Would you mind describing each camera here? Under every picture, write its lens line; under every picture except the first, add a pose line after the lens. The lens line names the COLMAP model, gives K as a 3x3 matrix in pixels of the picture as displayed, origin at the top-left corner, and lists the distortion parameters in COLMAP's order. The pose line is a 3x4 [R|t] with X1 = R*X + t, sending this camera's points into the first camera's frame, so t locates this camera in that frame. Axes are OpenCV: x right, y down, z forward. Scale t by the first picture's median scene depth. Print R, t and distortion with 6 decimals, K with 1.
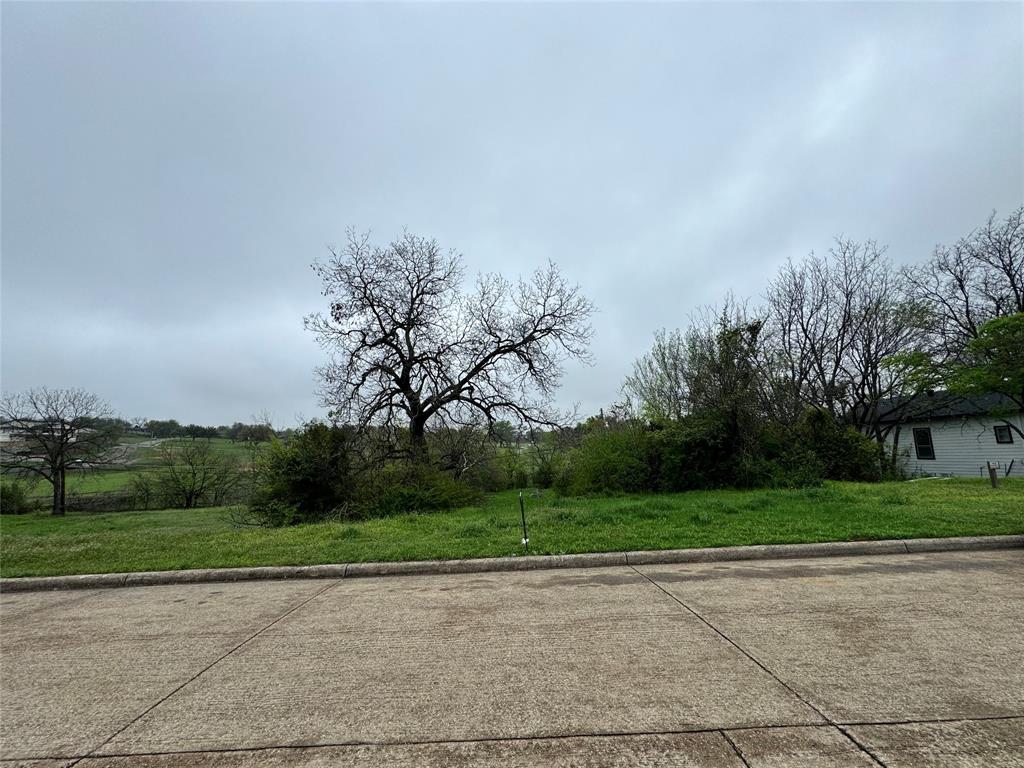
lens RADIAL K [[406.6, 0, 512.9], [0, 406.6, 382.6], [0, 0, 1]] dist [-0.006675, 0.001518]
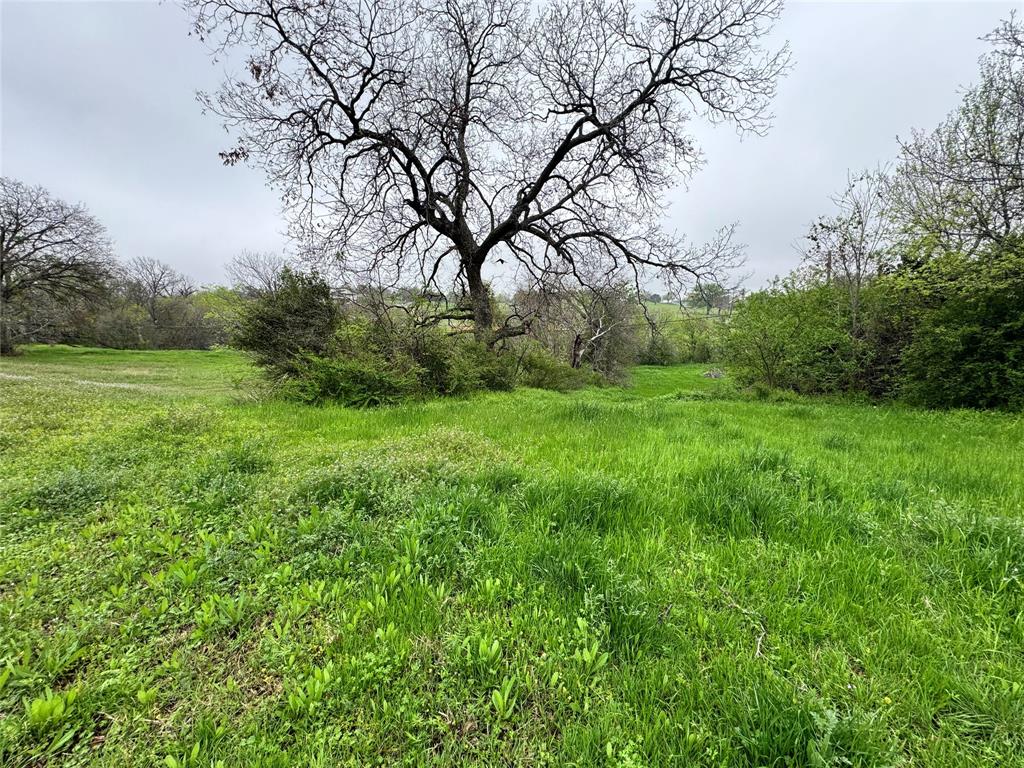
lens RADIAL K [[406.6, 0, 516.6], [0, 406.6, 383.3], [0, 0, 1]] dist [-0.006675, 0.001518]
pose [[0.881739, 0.096566, -0.461749, 0.182600], [0.057432, 0.949569, 0.308253, 0.070022], [0.468229, -0.298318, 0.831726, 0.372821]]
